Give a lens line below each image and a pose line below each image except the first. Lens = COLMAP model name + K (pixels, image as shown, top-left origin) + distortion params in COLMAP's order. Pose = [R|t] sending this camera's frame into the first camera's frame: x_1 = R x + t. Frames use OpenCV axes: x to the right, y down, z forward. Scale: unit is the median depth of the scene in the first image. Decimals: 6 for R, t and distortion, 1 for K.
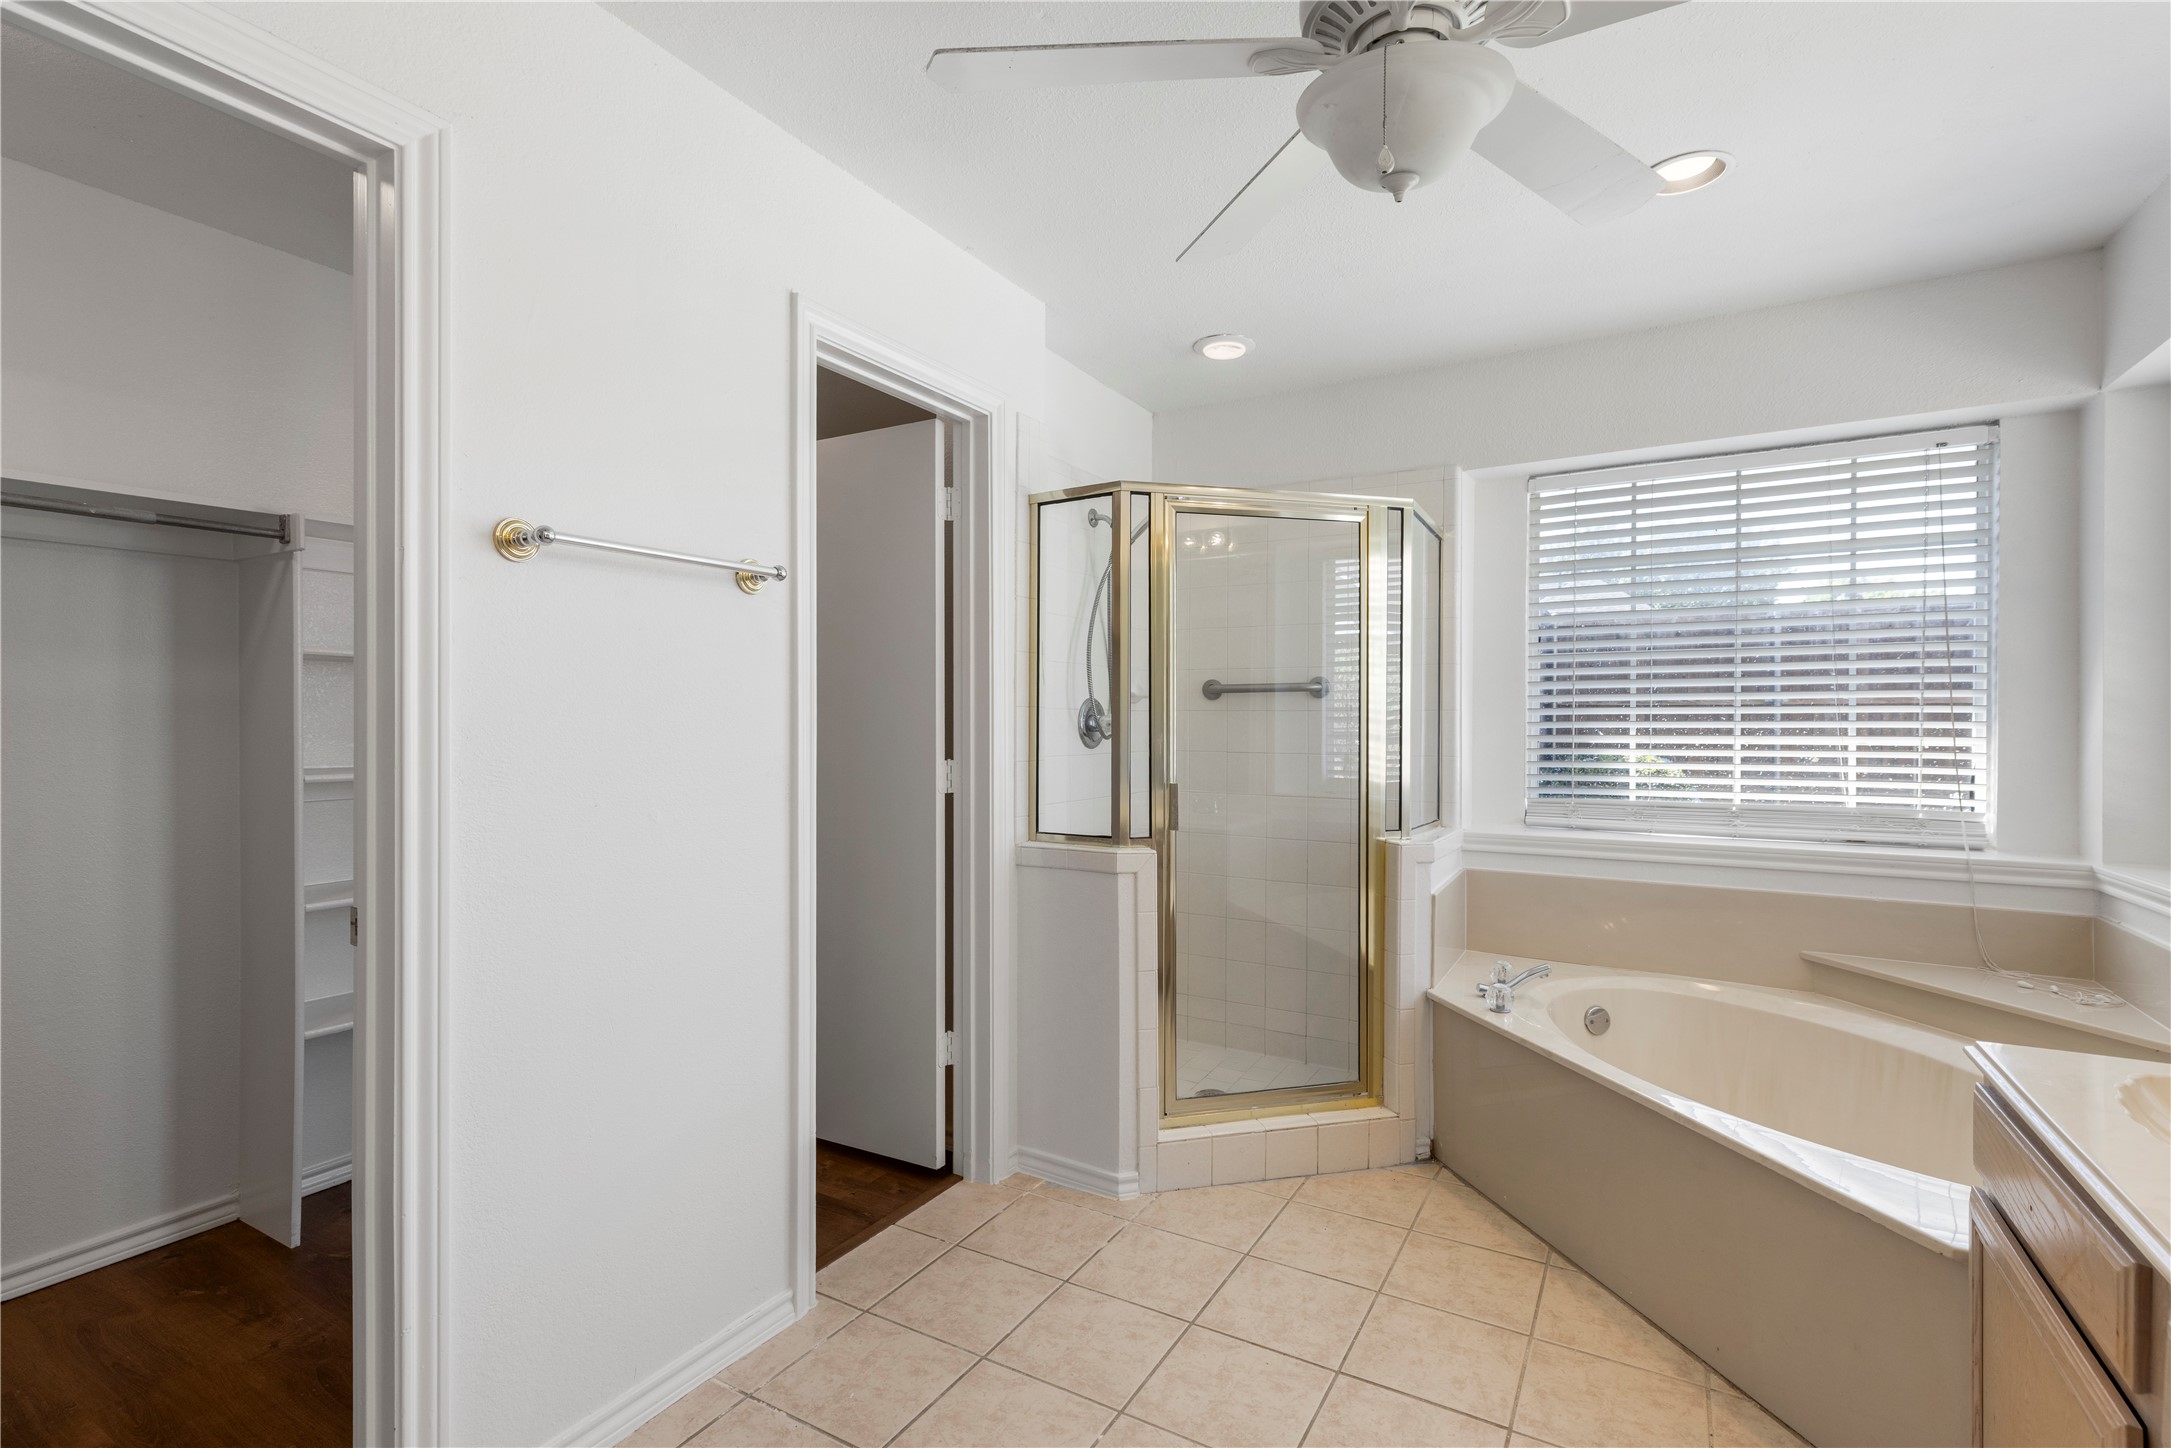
lens RADIAL K [[971.5, 0, 1094.8], [0, 971.5, 728.5], [0, 0, 1]] dist [0.004100, -0.000903]
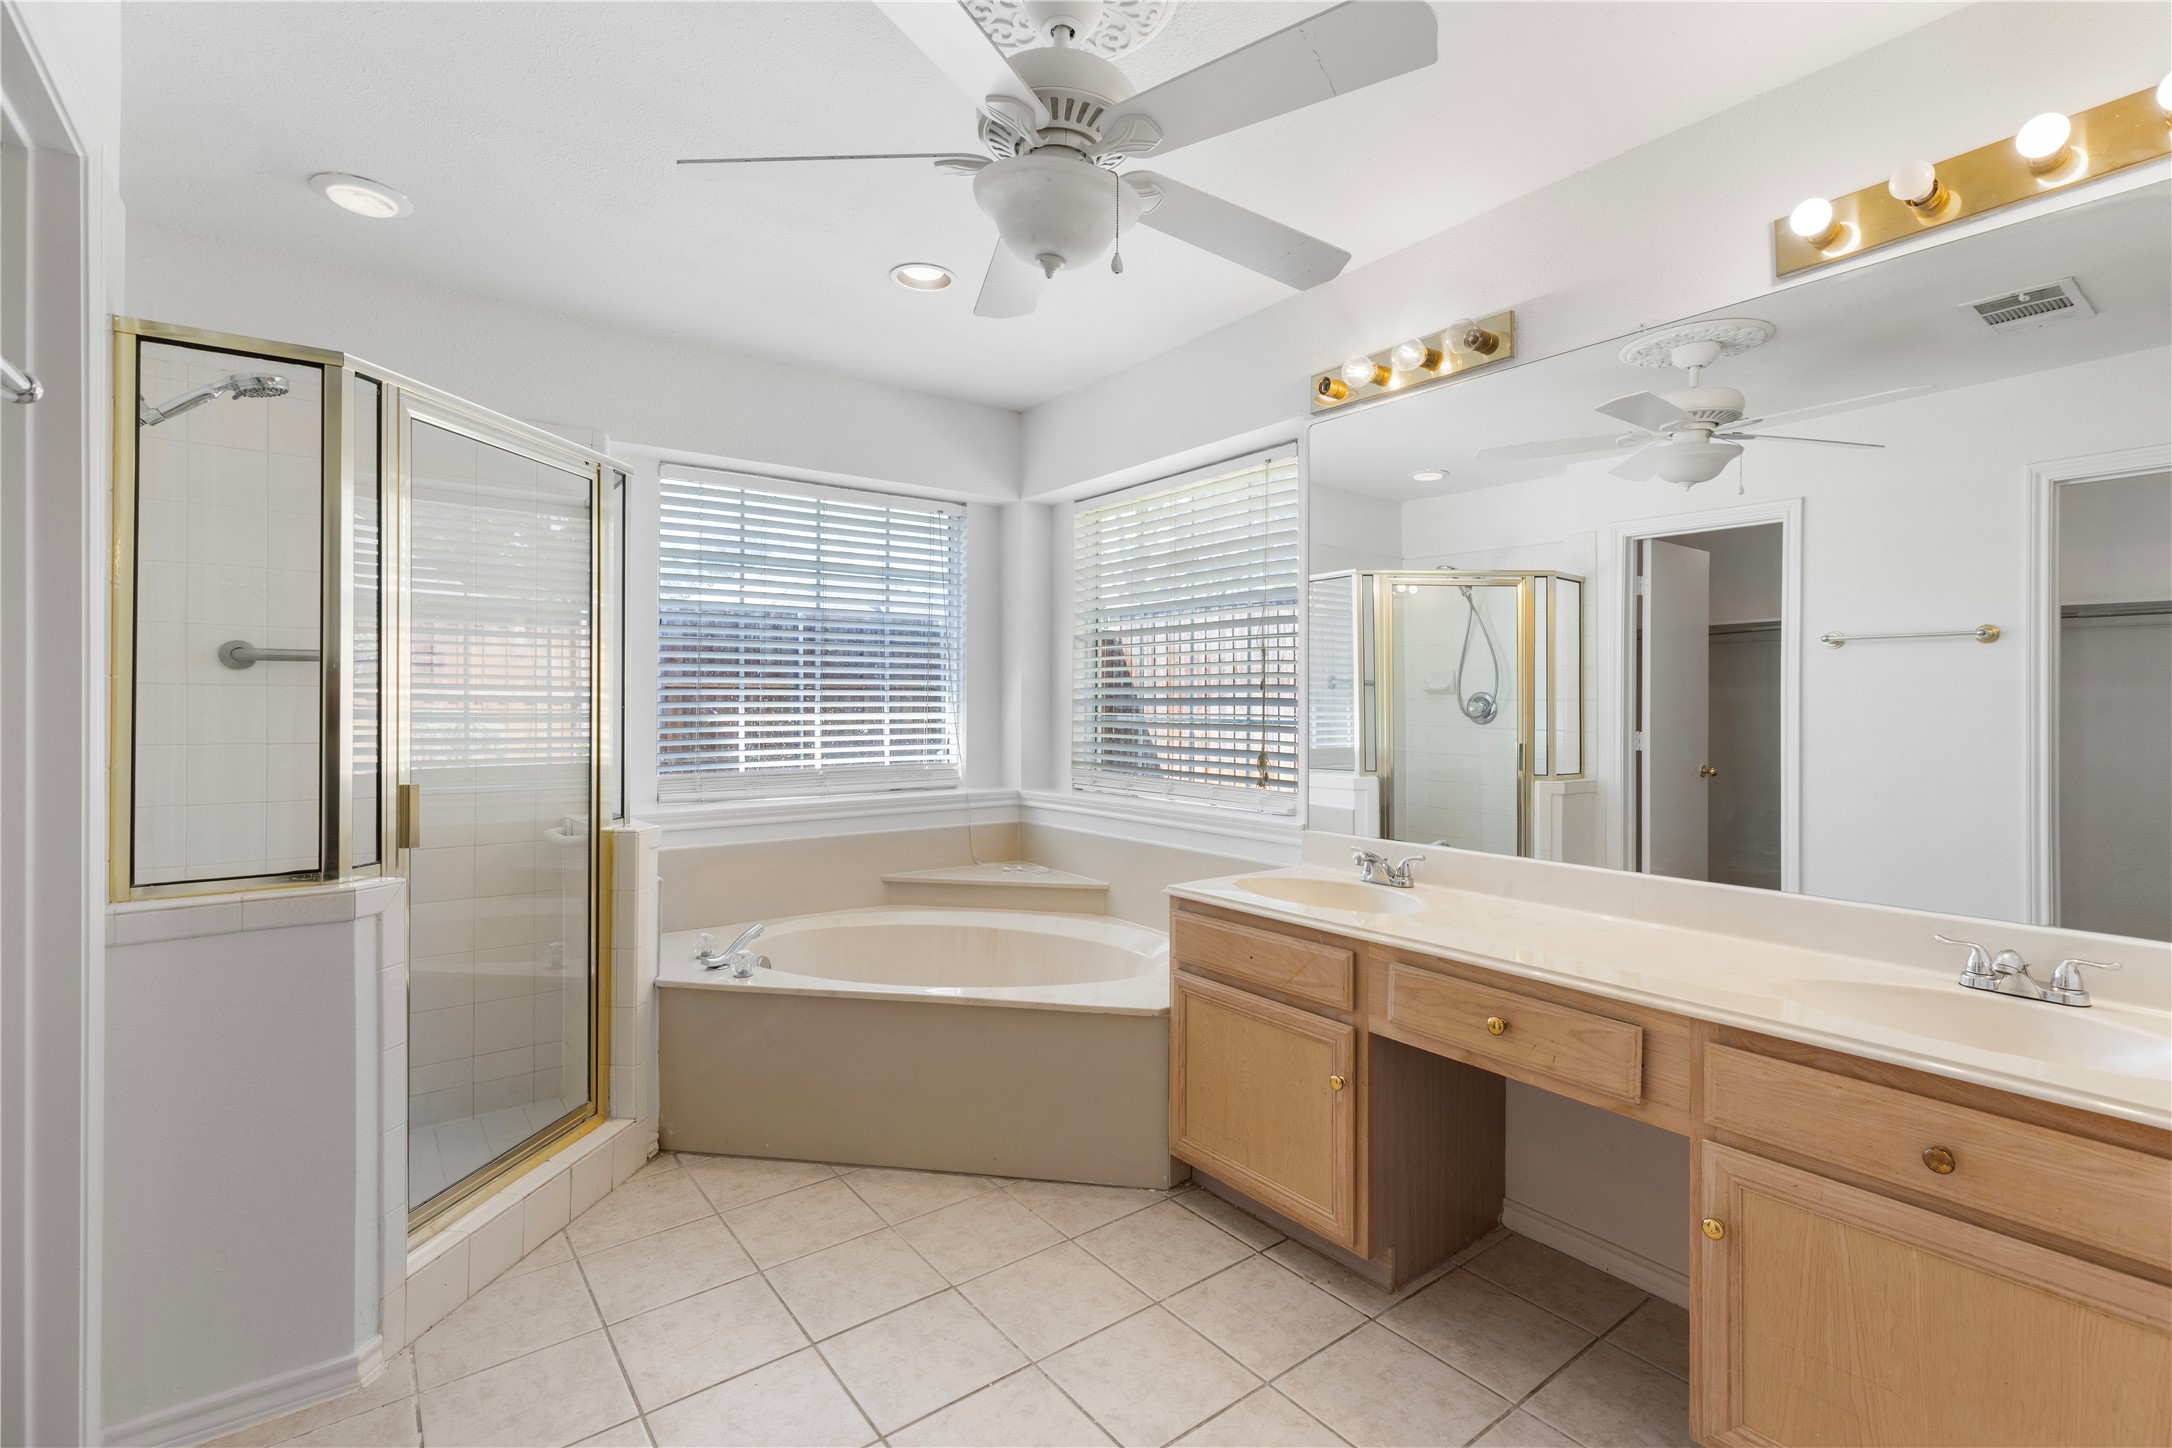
lens RADIAL K [[971.9, 0, 1086.7], [0, 971.9, 706.3], [0, 0, 1]] dist [0.004100, -0.000903]
pose [[0.394715, -0.003353, 0.918797, -0.374251], [0.006054, 0.999981, 0.001049, -0.000630], [-0.918784, 0.005149, 0.394728, 0.222823]]
